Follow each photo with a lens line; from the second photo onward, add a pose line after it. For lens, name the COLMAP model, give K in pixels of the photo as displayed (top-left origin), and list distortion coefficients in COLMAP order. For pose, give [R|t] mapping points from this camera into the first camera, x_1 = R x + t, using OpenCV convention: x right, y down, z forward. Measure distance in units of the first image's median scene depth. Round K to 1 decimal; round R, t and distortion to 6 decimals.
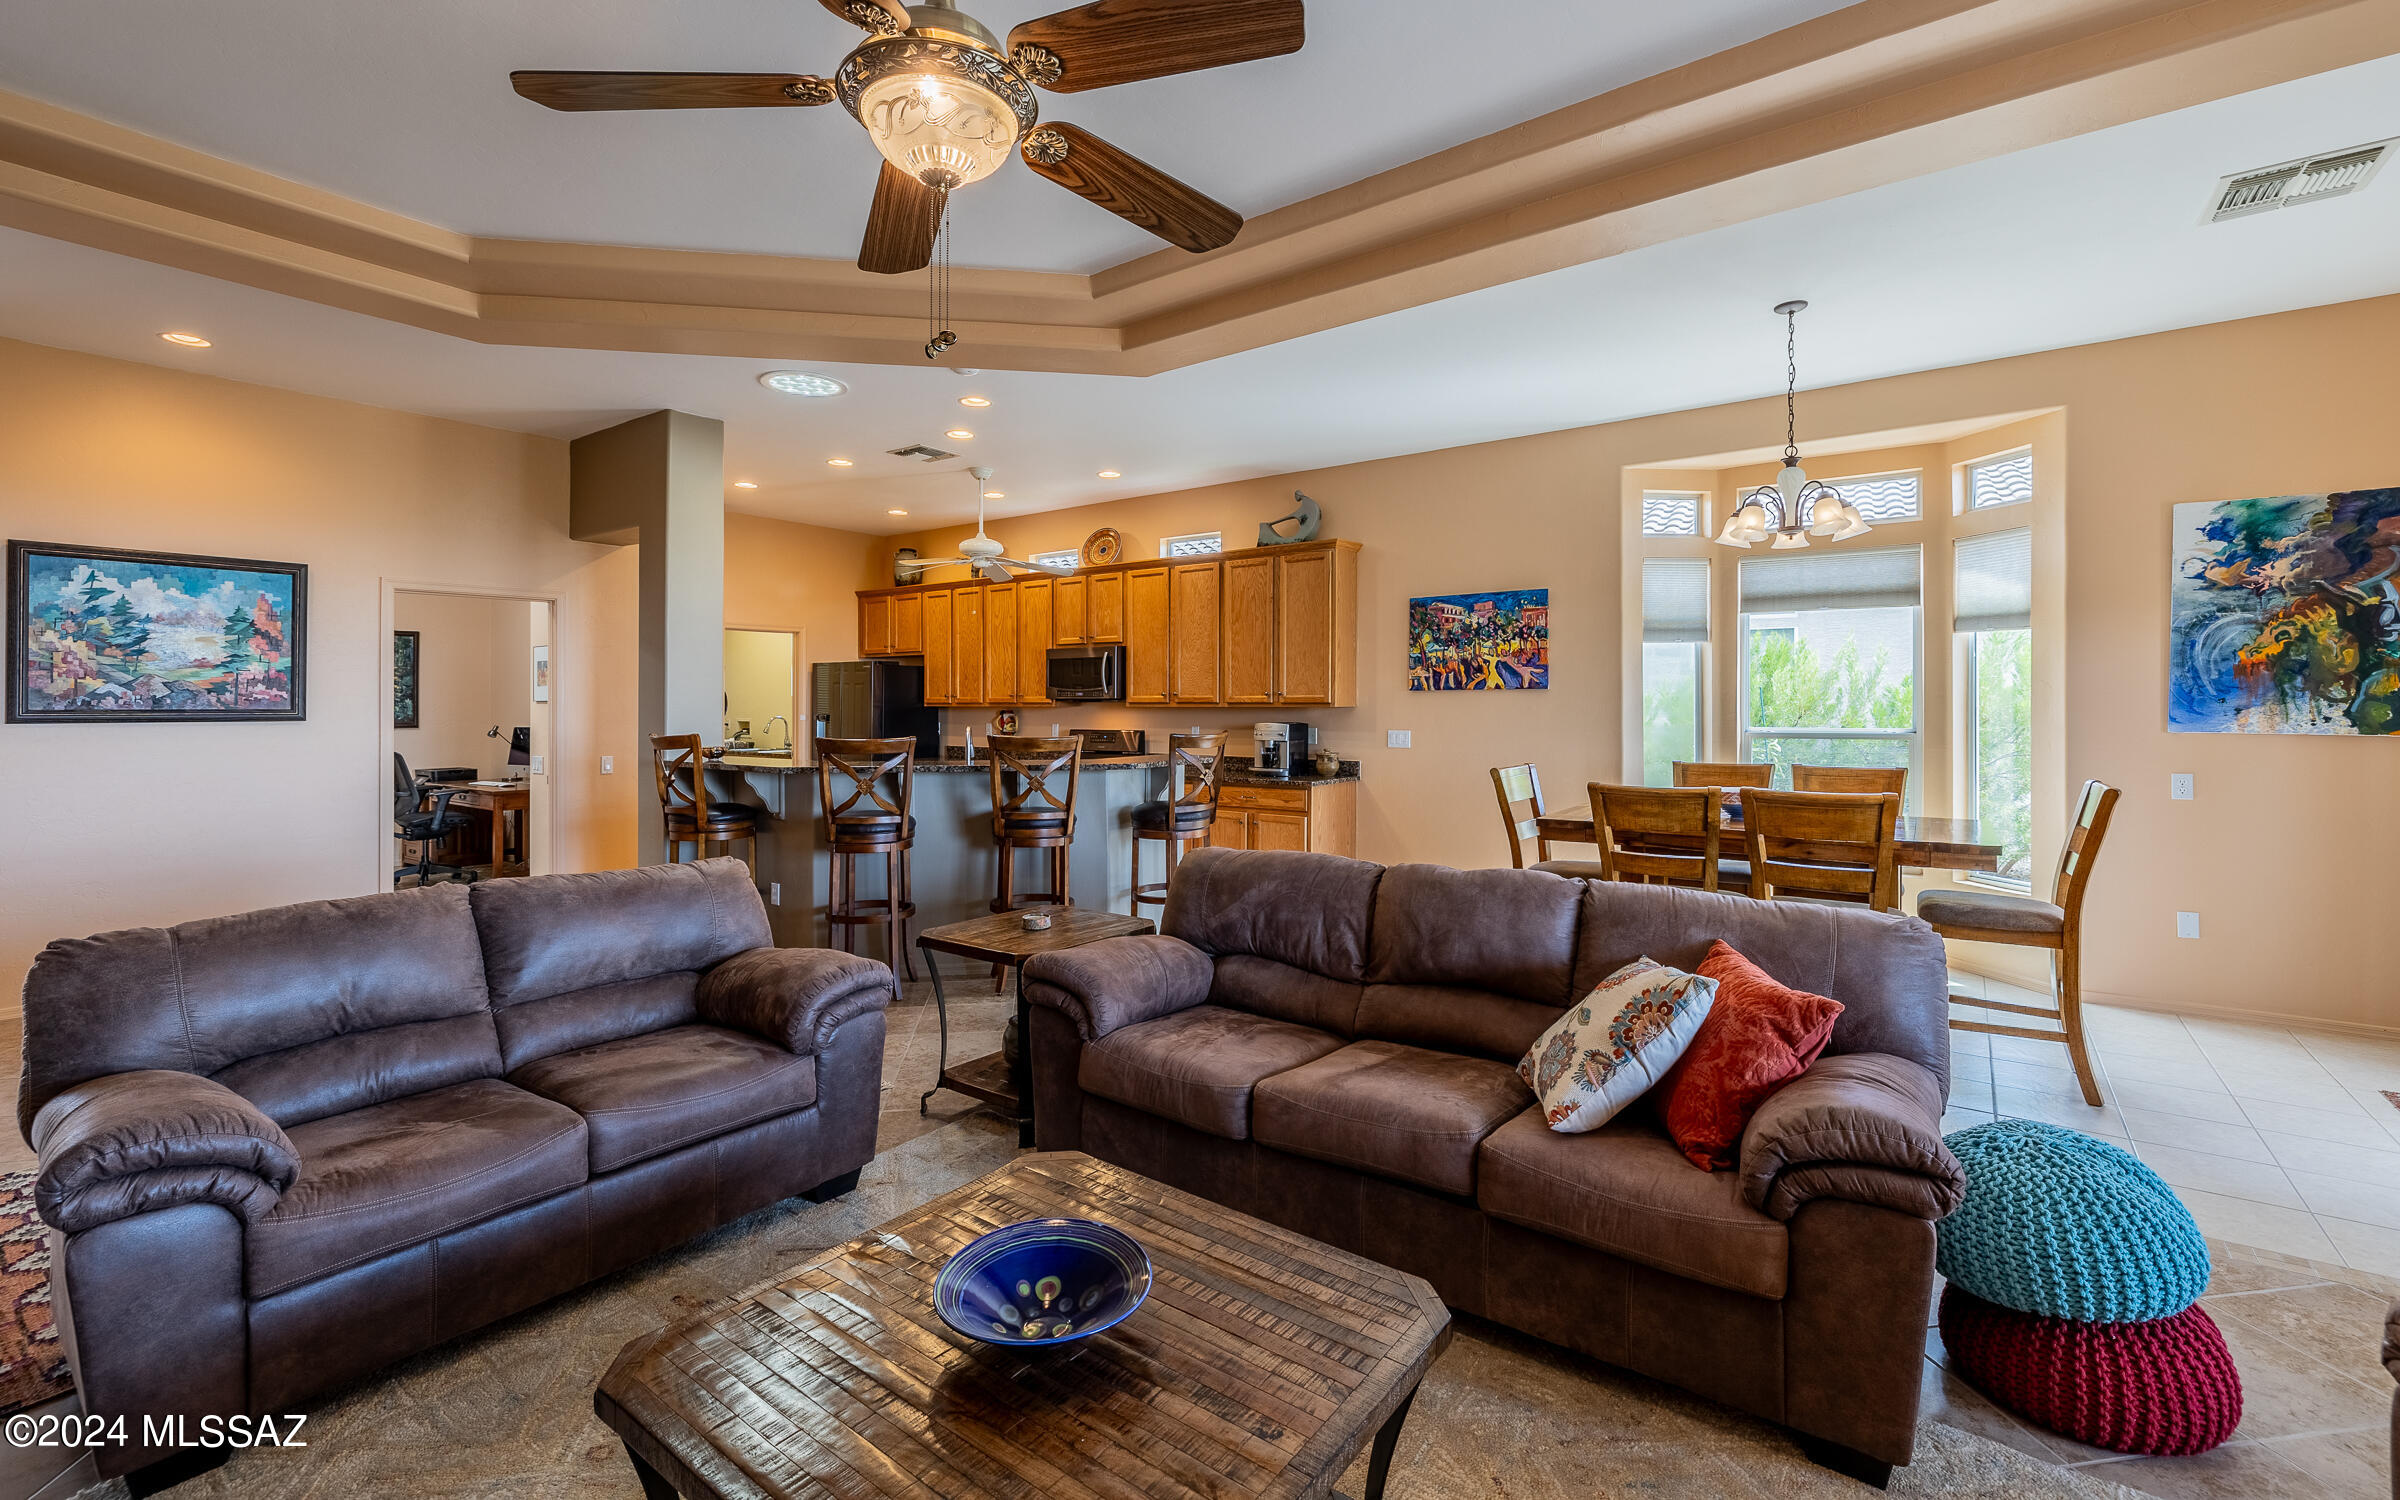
lens RADIAL K [[1021.6, 0, 1197.2], [0, 1021.6, 700.9], [0, 0, 1]] dist [-0.000735, -0.000084]
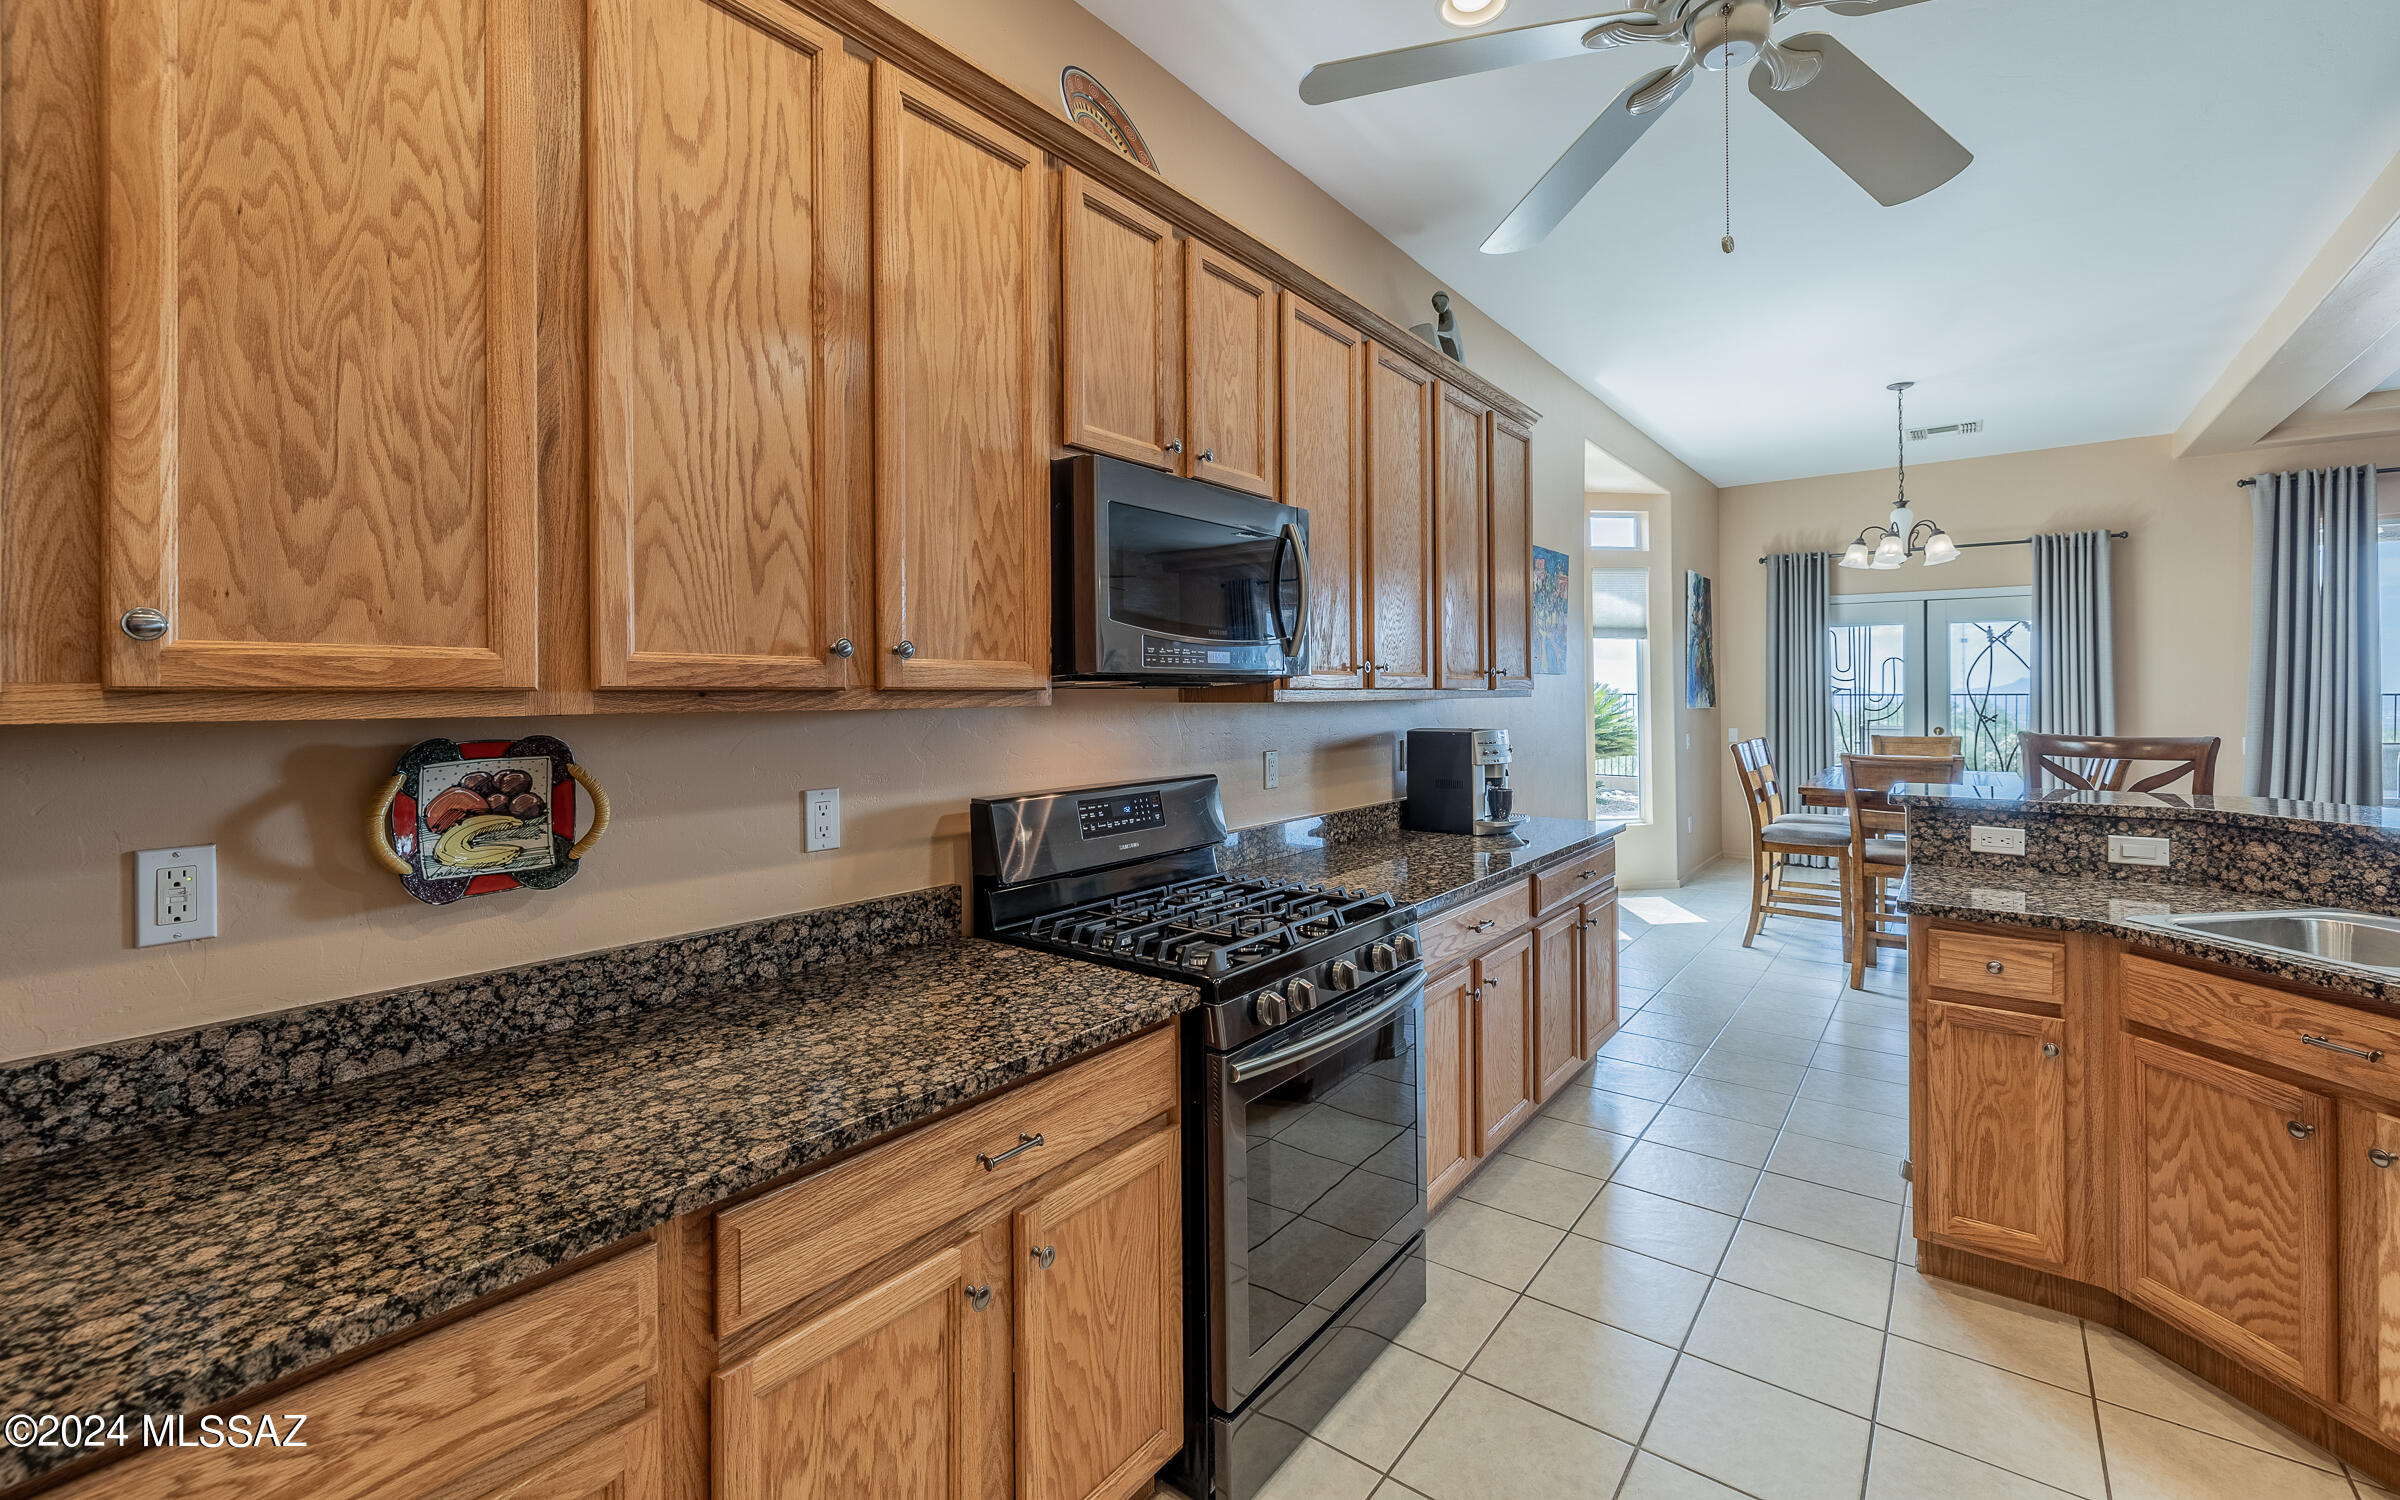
lens RADIAL K [[1021.6, 0, 1197.2], [0, 1021.6, 700.9], [0, 0, 1]] dist [-0.000735, -0.000084]
pose [[0.007299, -0.007652, 0.999944, -0.488056], [-0.000269, 0.999971, 0.007655, 0.005087], [-0.999973, -0.000325, 0.007297, 1.247585]]
